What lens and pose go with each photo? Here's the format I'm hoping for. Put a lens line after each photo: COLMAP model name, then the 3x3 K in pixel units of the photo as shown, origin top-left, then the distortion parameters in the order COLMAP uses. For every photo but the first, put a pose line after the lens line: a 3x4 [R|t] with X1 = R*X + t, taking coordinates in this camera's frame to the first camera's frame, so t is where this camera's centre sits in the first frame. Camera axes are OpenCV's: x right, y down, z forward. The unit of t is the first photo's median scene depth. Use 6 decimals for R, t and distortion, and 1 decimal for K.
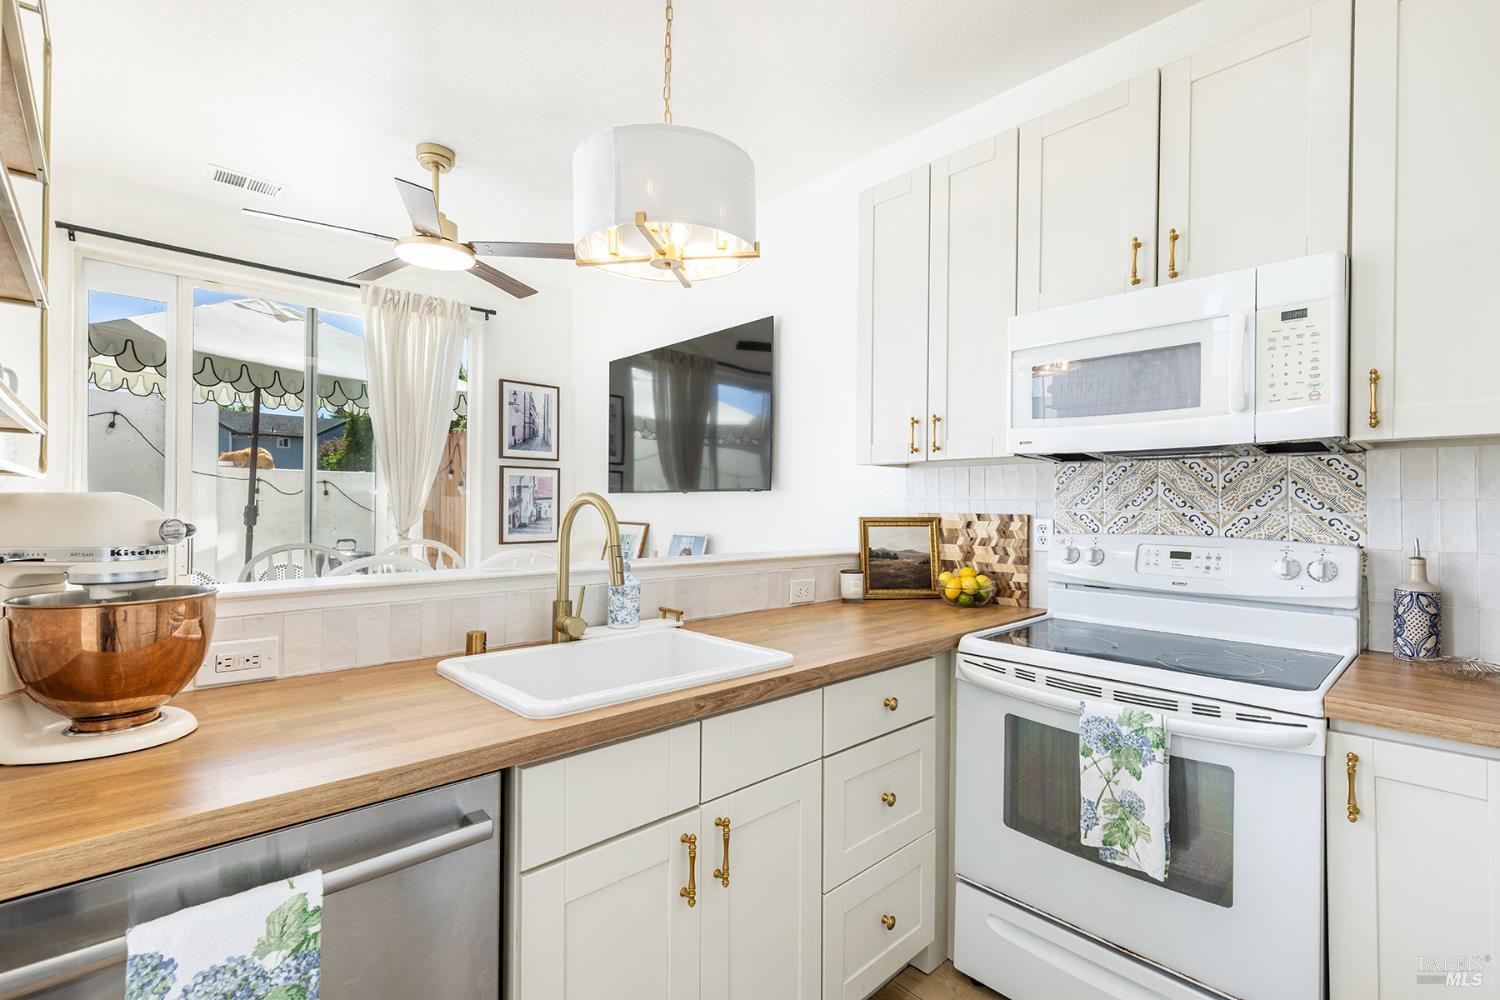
lens RADIAL K [[674.0, 0, 756.9], [0, 674.0, 507.3], [0, 0, 1]] dist [0.008389, -0.001014]
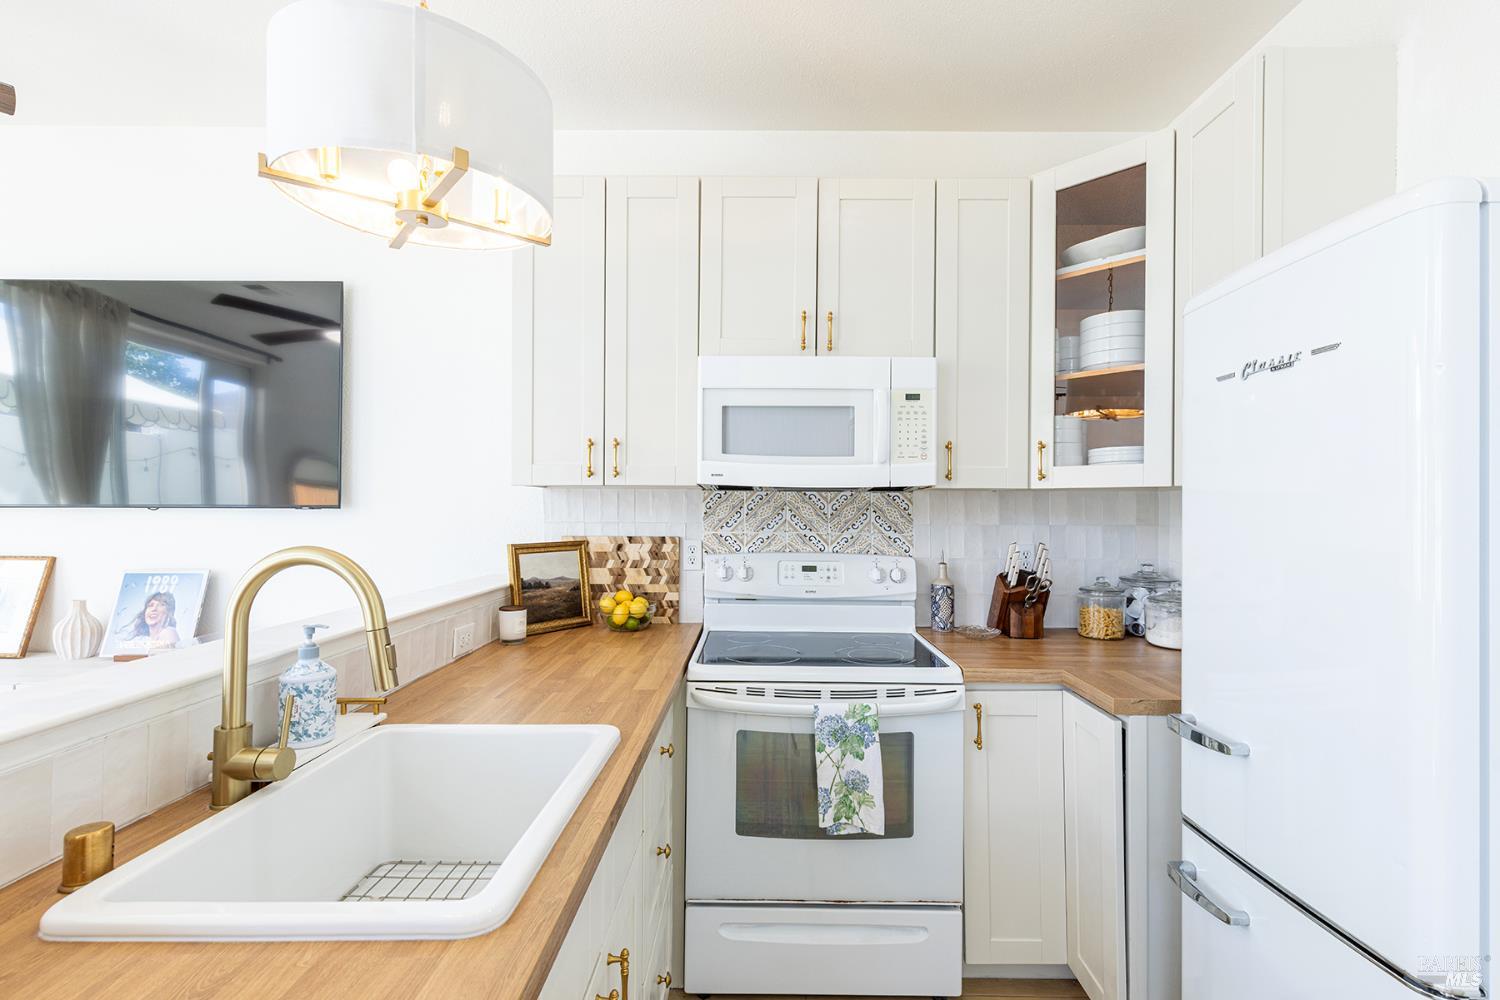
lens RADIAL K [[674.0, 0, 754.8], [0, 674.0, 505.4], [0, 0, 1]] dist [0.008389, -0.001014]
pose [[0.692470, -0.003225, 0.721440, -0.273612], [0.001174, 0.999994, 0.003343, -0.040427], [-0.721446, -0.001468, 0.692469, 0.168441]]
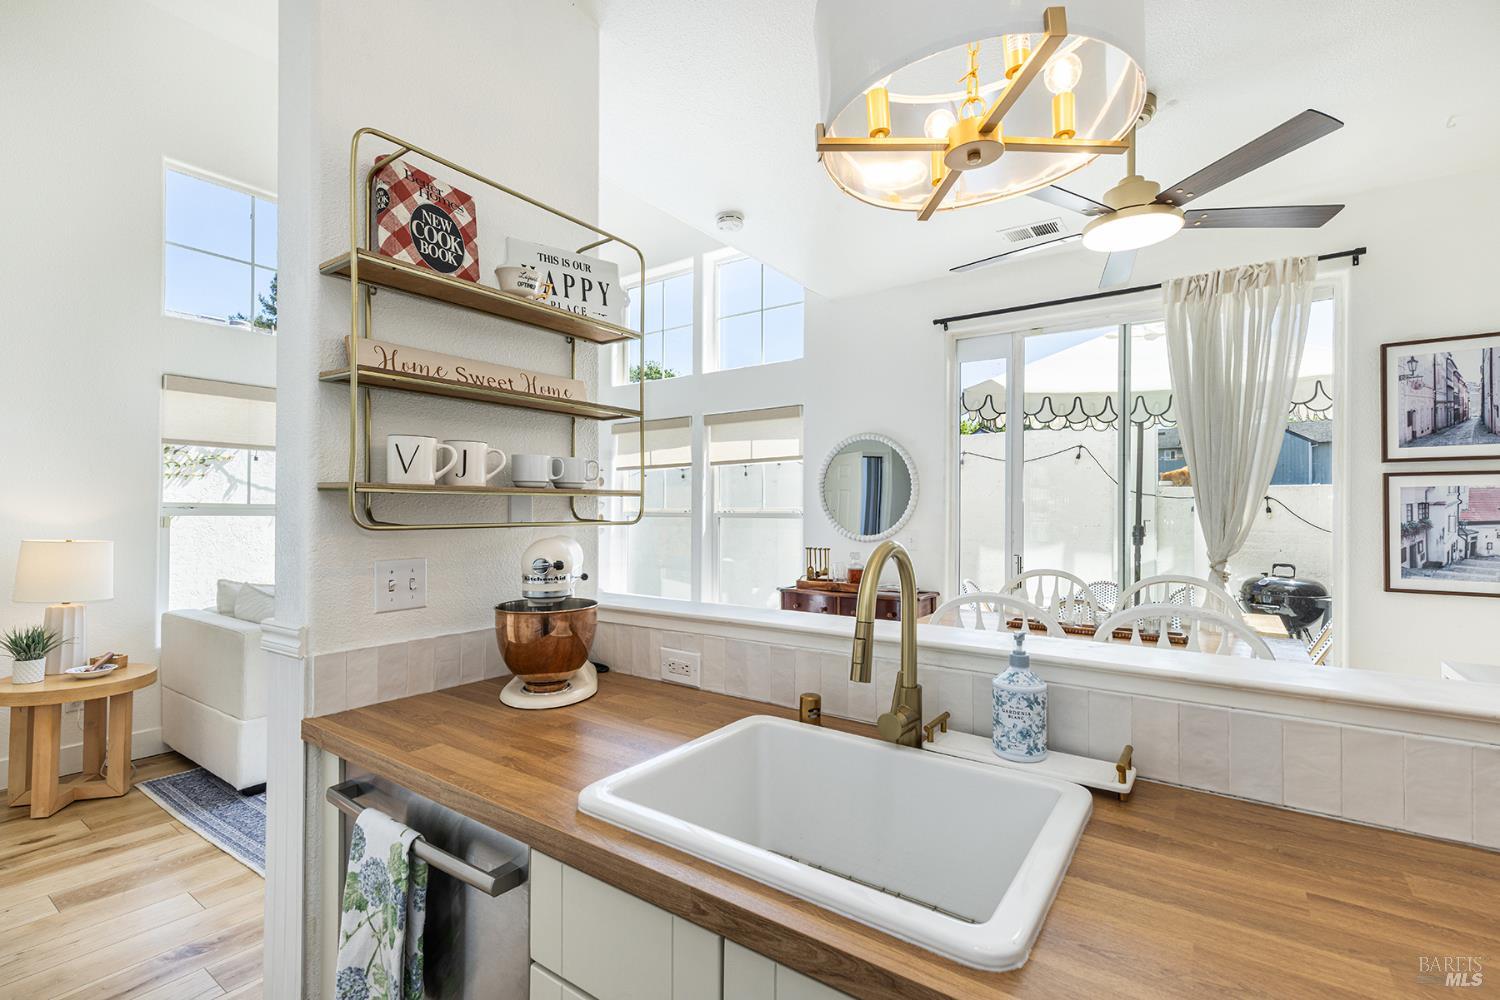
lens RADIAL K [[674.0, 0, 760.3], [0, 674.0, 503.4], [0, 0, 1]] dist [0.008389, -0.001014]
pose [[0.201733, -0.016169, -0.979307, 0.270494], [-0.004509, 0.999838, -0.017437, -0.031506], [0.979430, 0.007933, 0.201627, 0.468396]]
